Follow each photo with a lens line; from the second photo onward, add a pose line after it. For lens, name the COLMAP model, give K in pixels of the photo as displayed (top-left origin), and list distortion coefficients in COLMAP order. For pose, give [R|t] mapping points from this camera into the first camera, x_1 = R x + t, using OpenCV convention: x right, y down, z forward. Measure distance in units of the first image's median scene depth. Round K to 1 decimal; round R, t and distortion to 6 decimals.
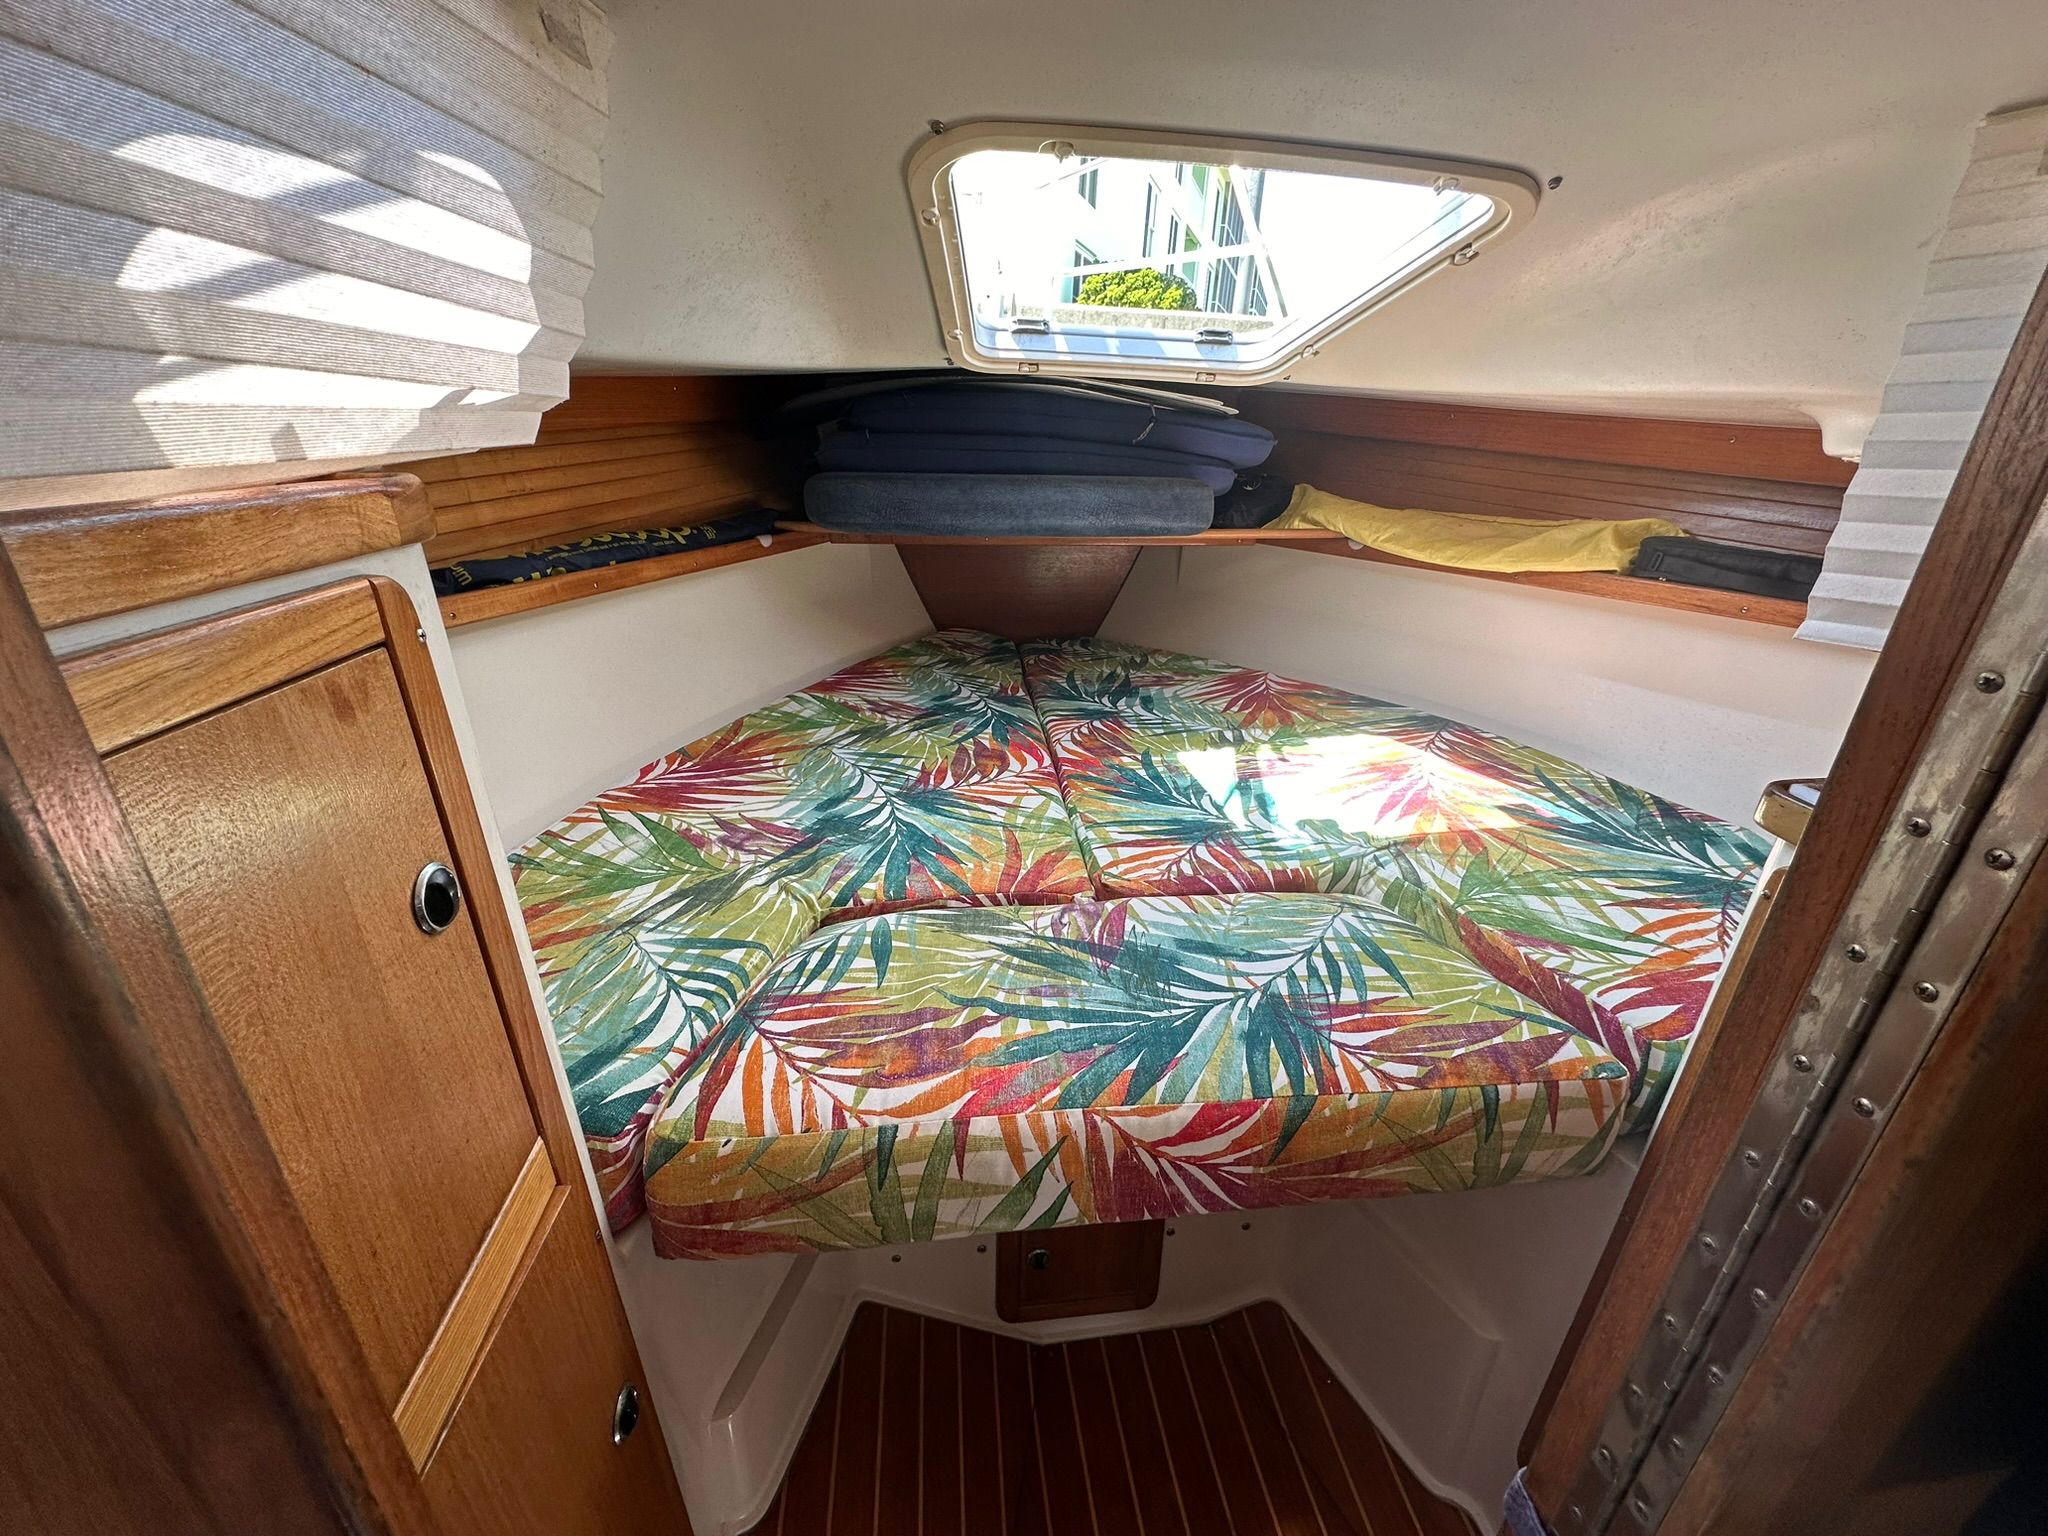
lens RADIAL K [[815.5, 0, 1018.9], [0, 815.5, 766.4], [0, 0, 1]] dist [0.000020, 0.000025]
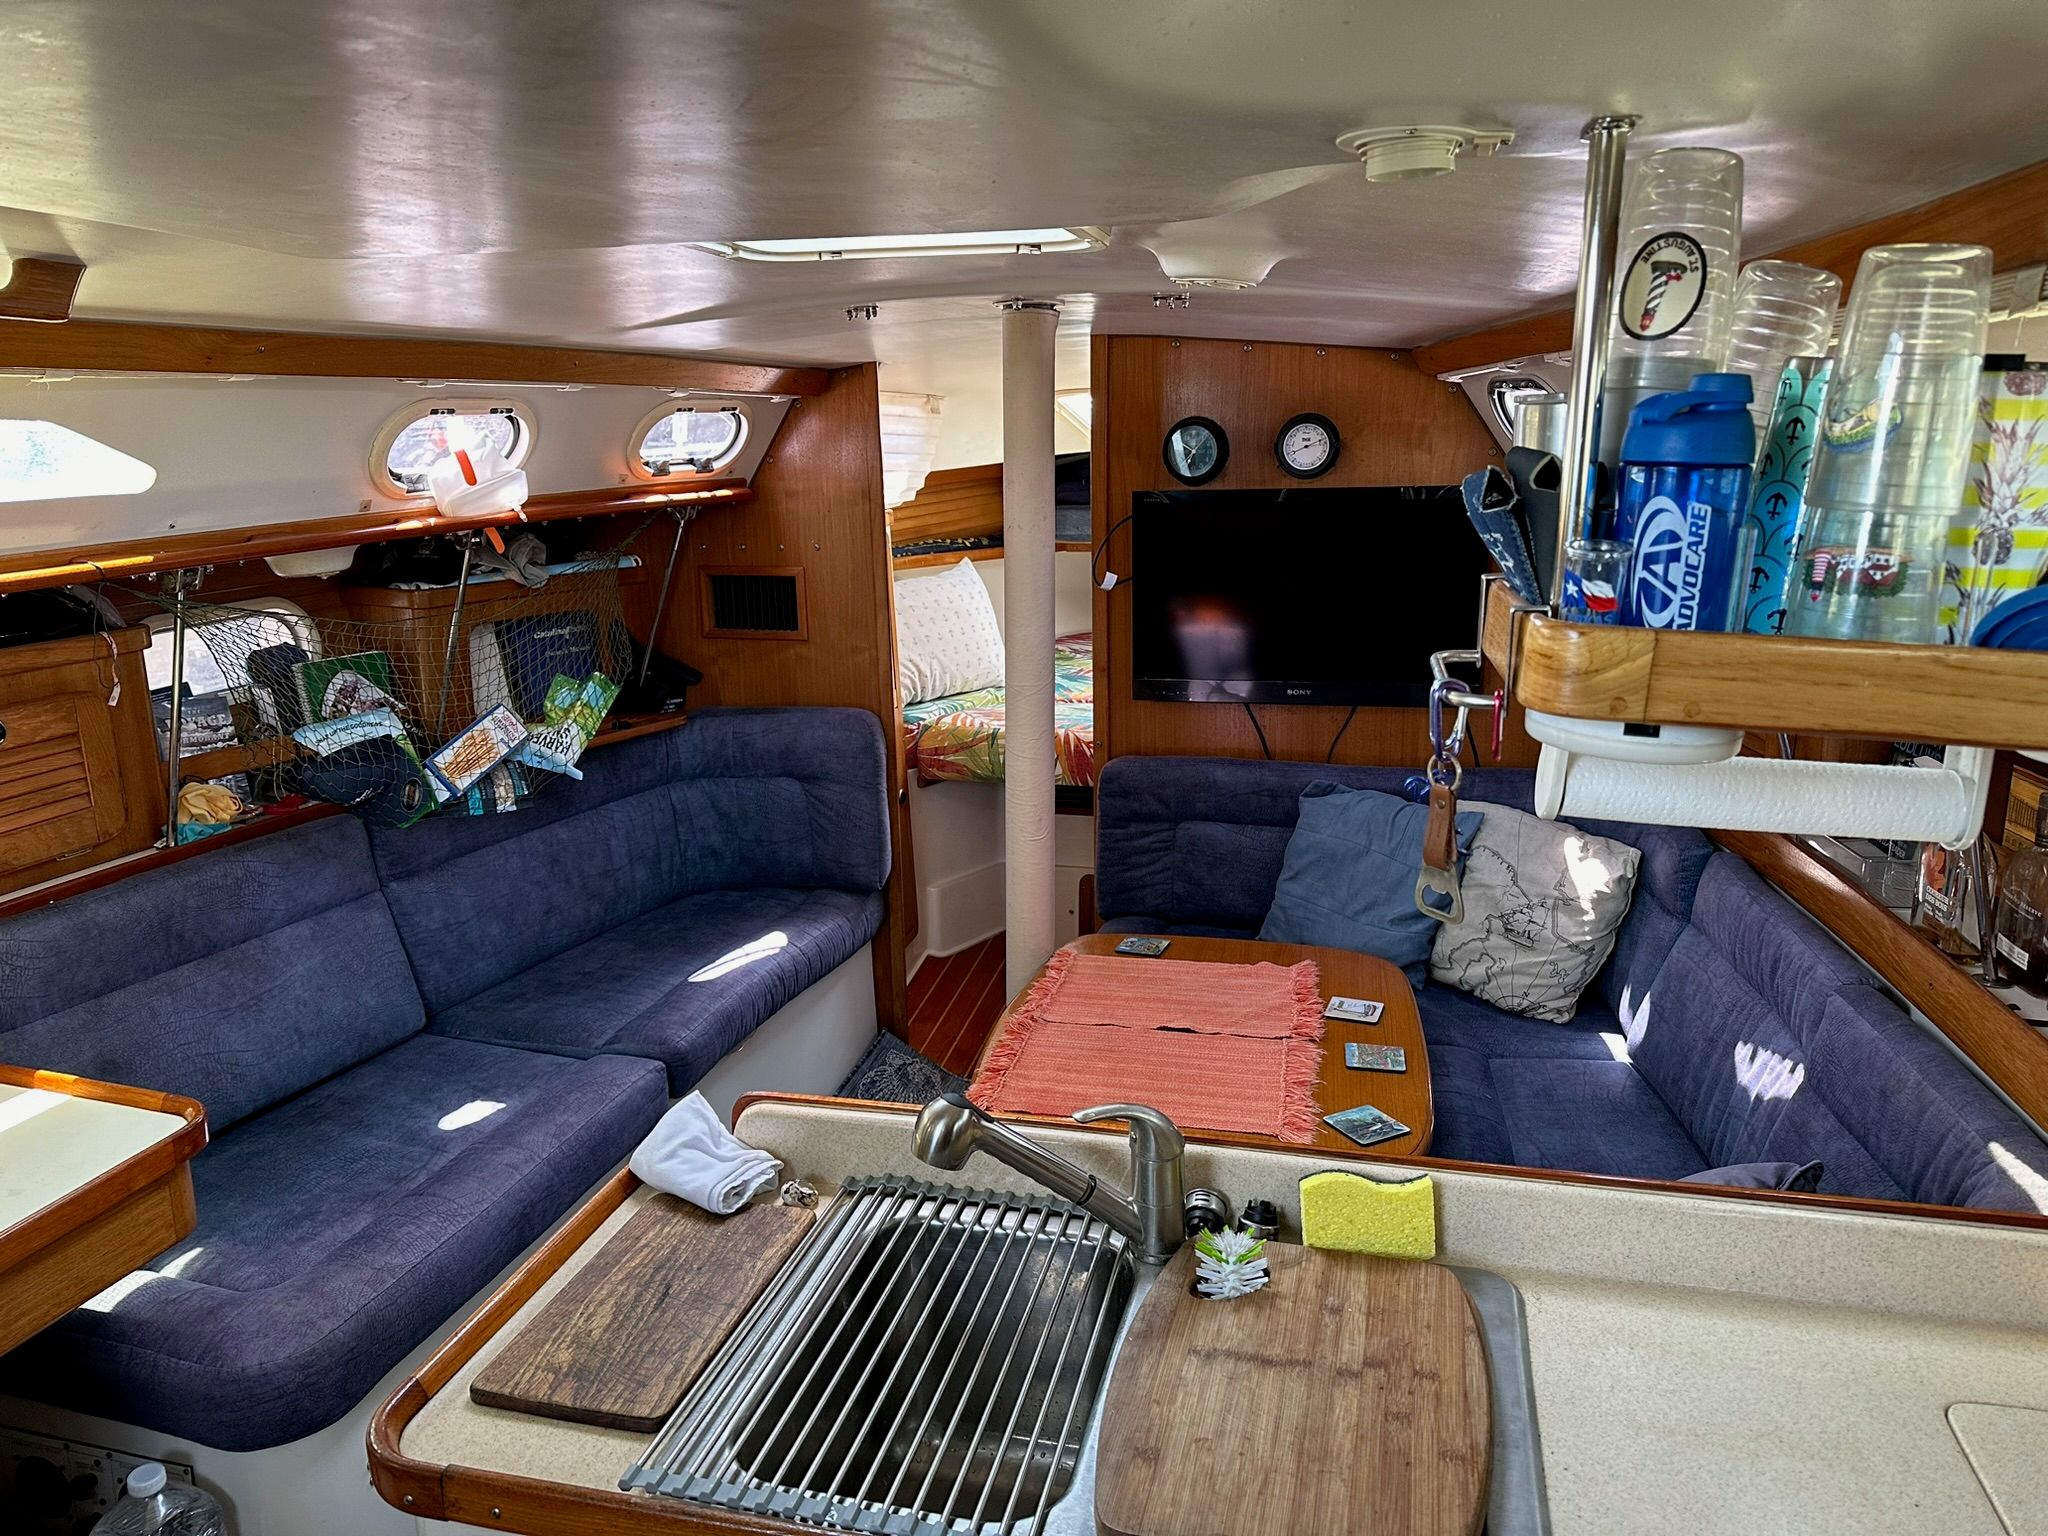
lens RADIAL K [[1421.9, 0, 1021.7], [0, 1421.9, 777.4], [0, 0, 1]] dist [0.098532, -0.154056]
pose [[0.923494, 0.046837, -0.380743, 1.063257], [-0.102965, 0.986362, -0.128404, 0.725634], [0.369537, 0.157783, 0.915722, -2.039077]]
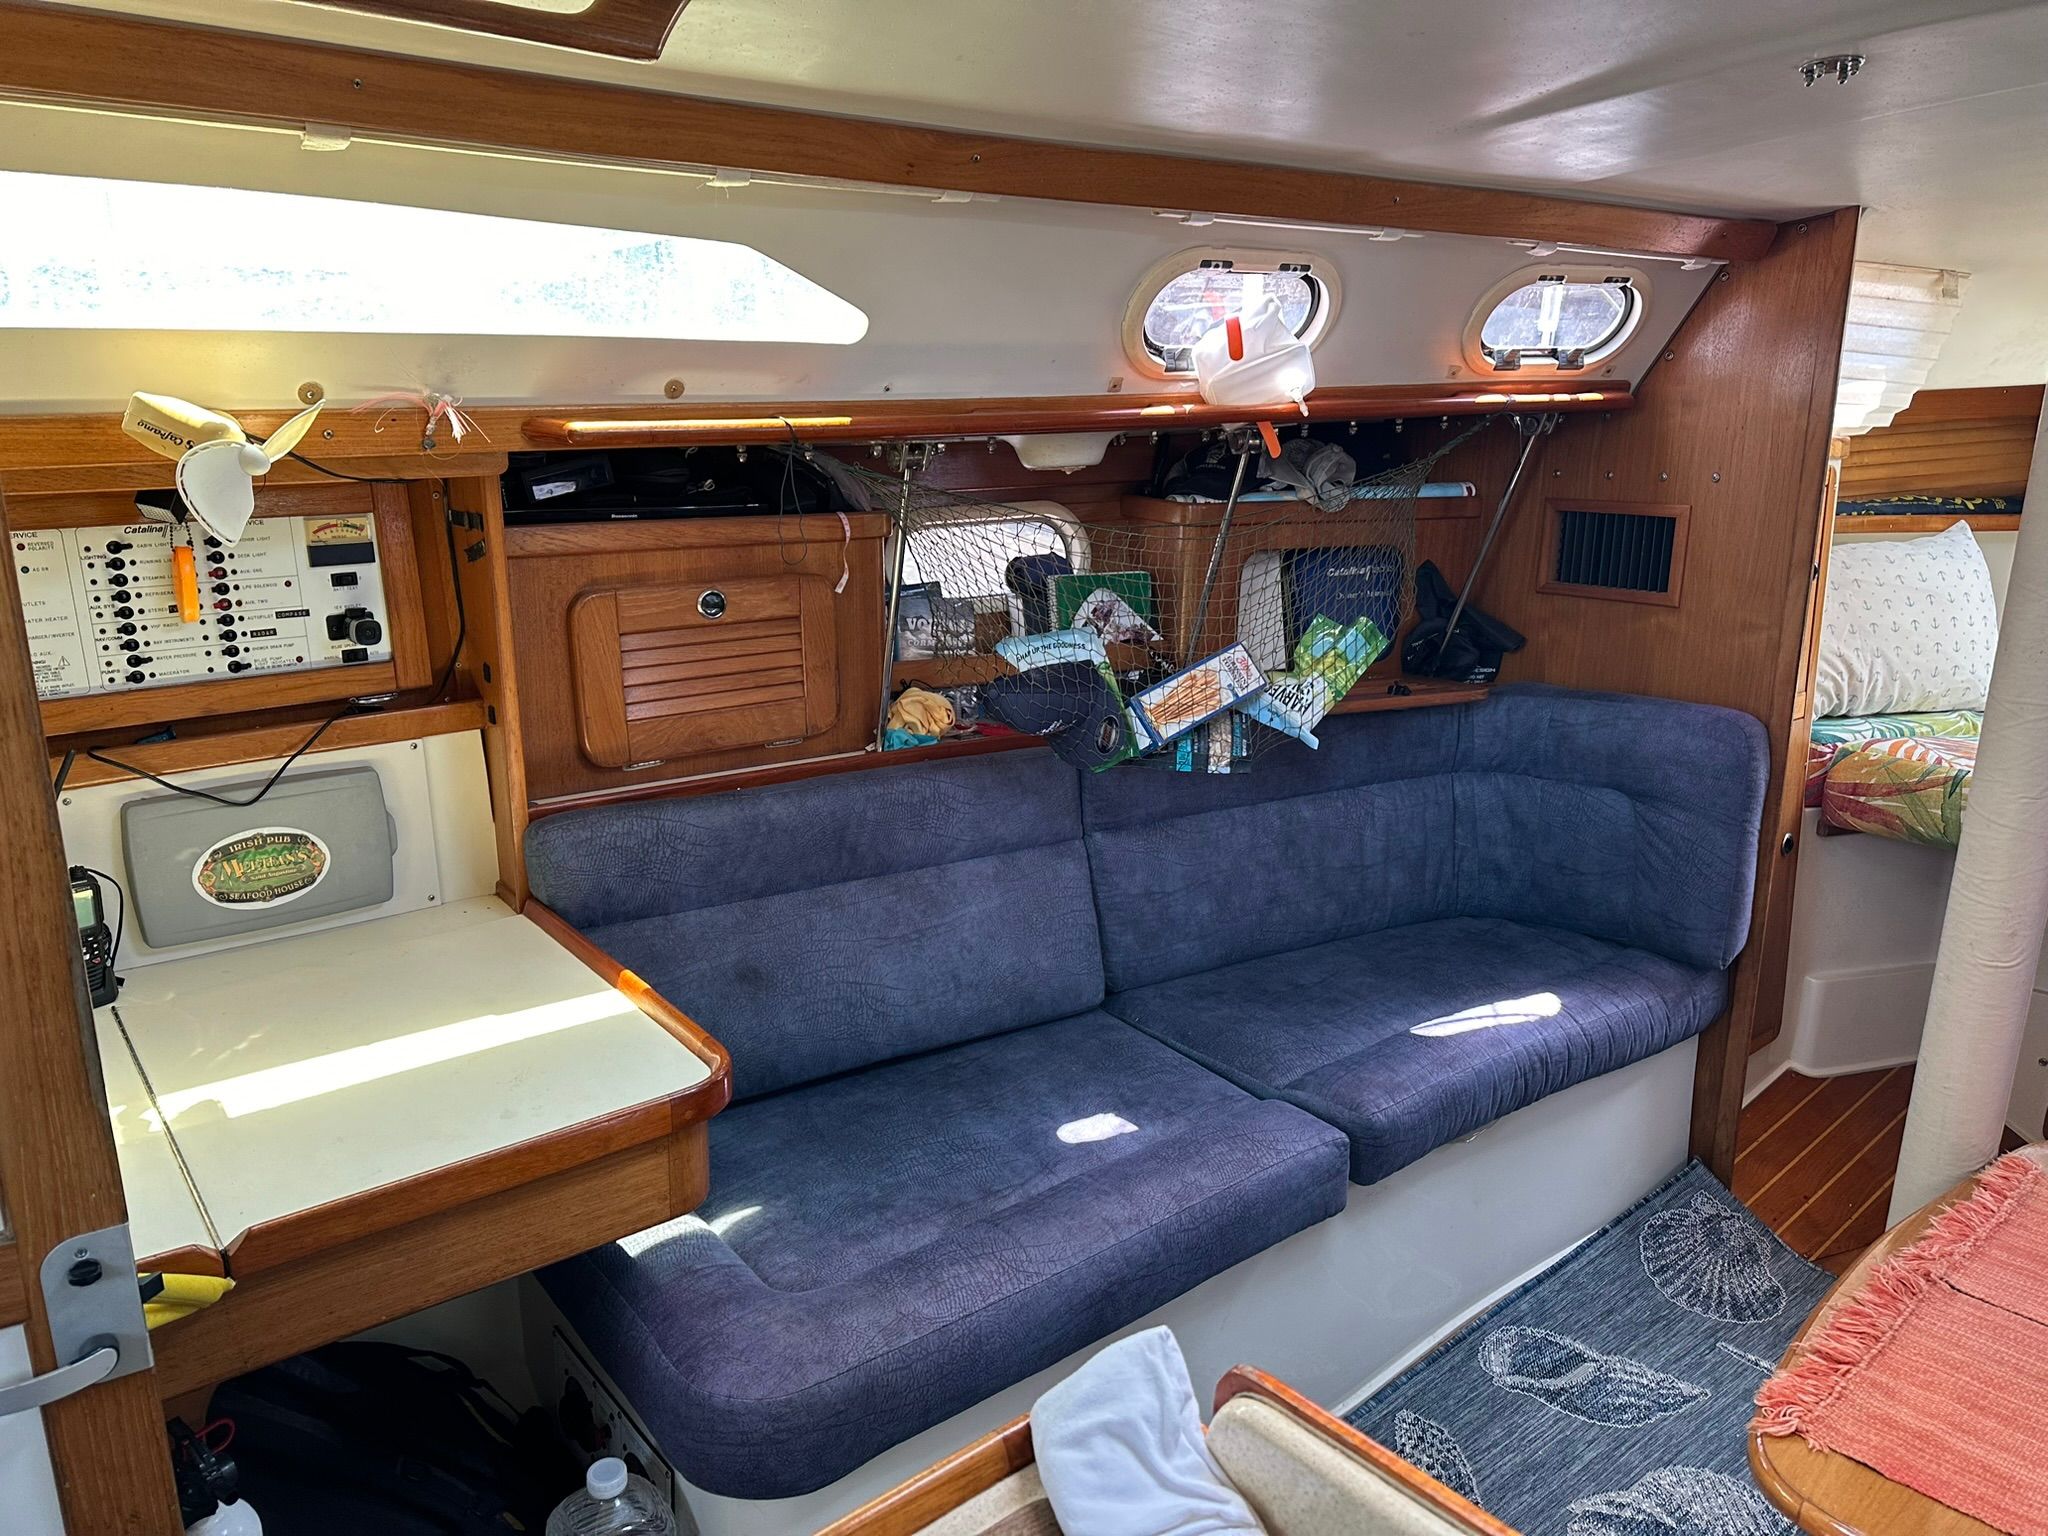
lens RADIAL K [[1421.9, 0, 1021.7], [0, 1421.9, 777.4], [0, 0, 1]] dist [0.098532, -0.154056]
pose [[0.531848, 0.186057, -0.826148, 0.849505], [-0.309224, 0.950870, 0.015077, 0.636109], [0.788364, 0.247446, 0.563252, -1.534239]]
